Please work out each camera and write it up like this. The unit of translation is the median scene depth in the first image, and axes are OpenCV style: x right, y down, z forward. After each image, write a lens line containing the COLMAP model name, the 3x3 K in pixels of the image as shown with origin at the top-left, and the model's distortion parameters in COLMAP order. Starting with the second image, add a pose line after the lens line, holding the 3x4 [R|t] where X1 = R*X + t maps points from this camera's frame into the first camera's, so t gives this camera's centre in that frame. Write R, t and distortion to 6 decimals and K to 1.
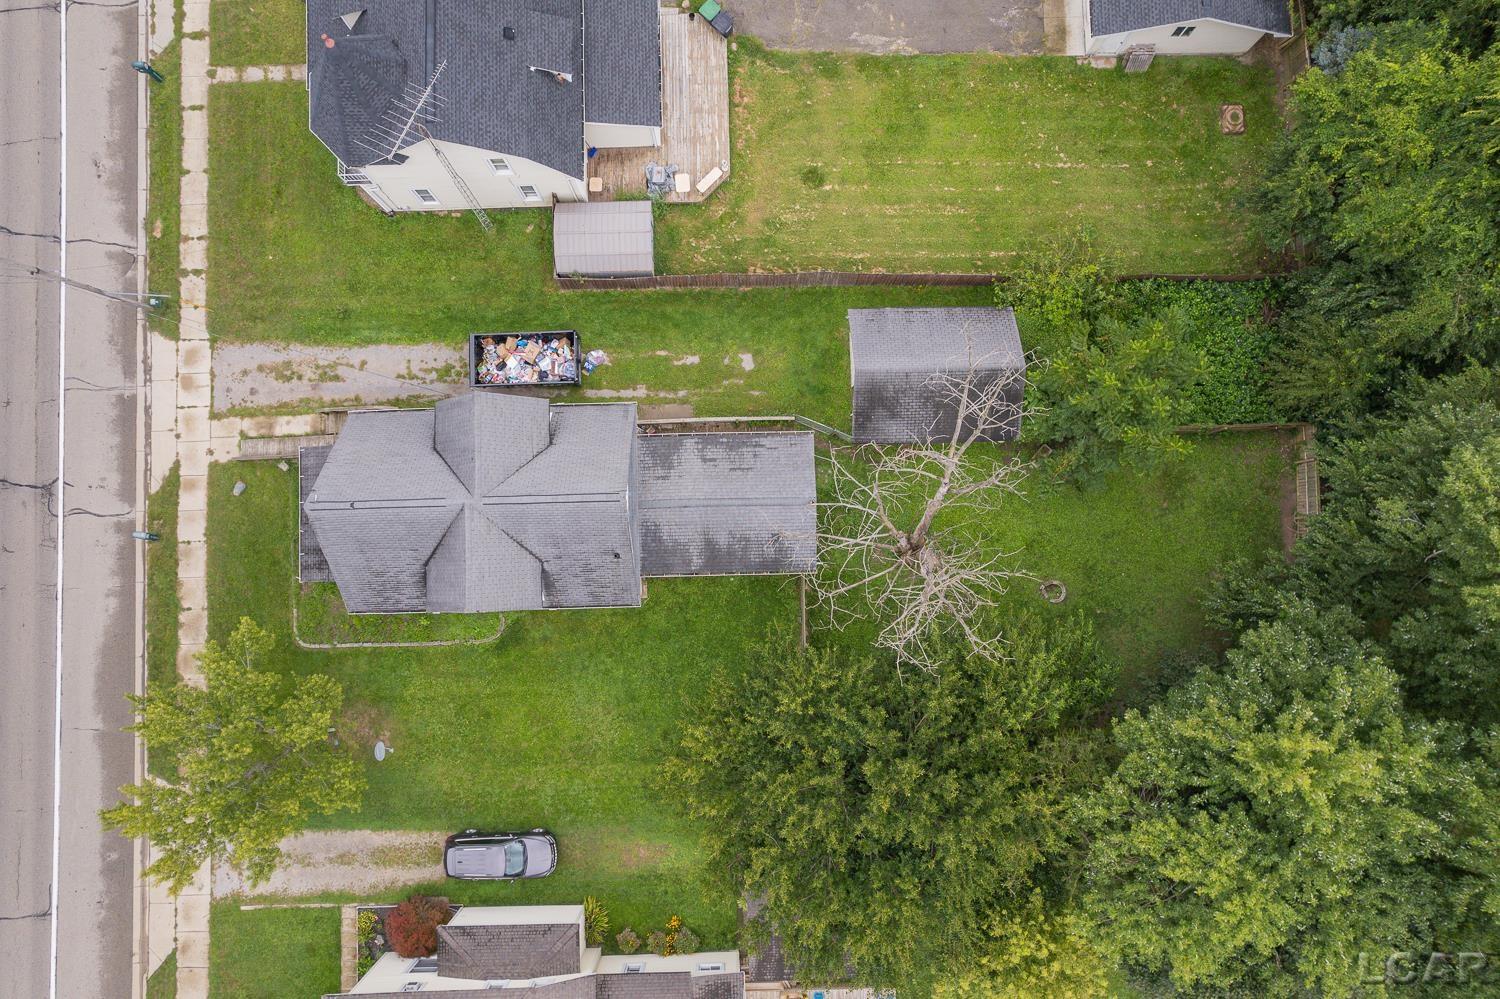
lens RADIAL K [[993.2, 0, 745.1], [0, 993.2, 531.0], [0, 0, 1]] dist [-0.068245, 0.068679]
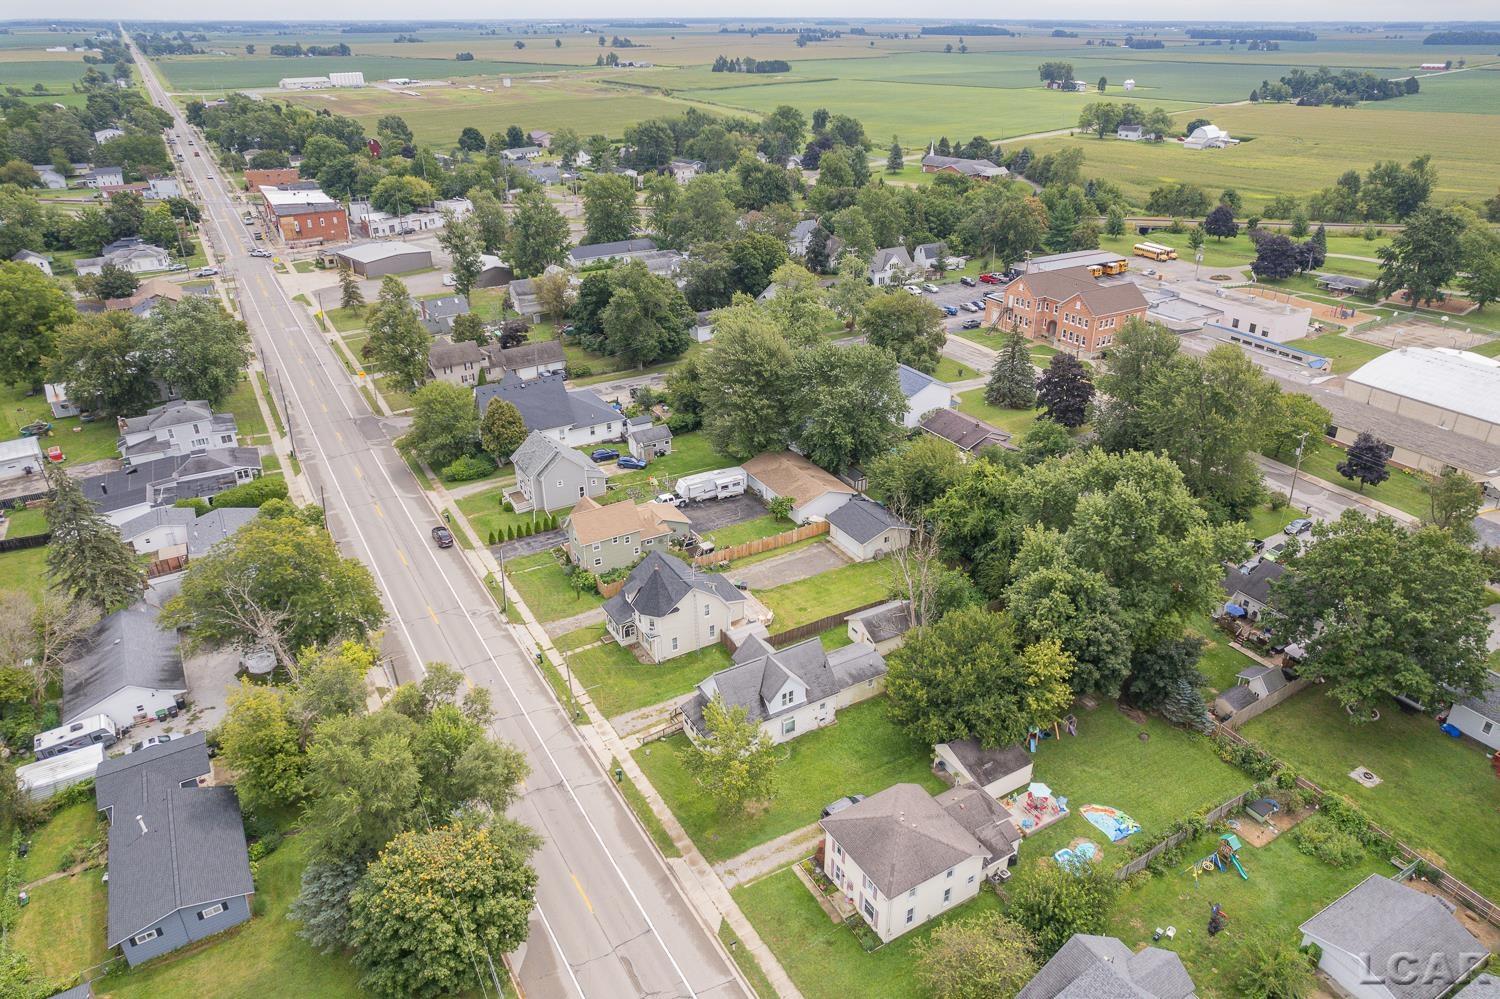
lens RADIAL K [[979.3, 0, 784.9], [0, 979.3, 500.9], [0, 0, 1]] dist [-0.070605, 0.061936]
pose [[0.862810, -0.223782, 0.453299, -1.087263], [0.504451, 0.439613, -0.743148, 1.422955], [-0.032973, 0.869863, 0.492190, -0.514705]]
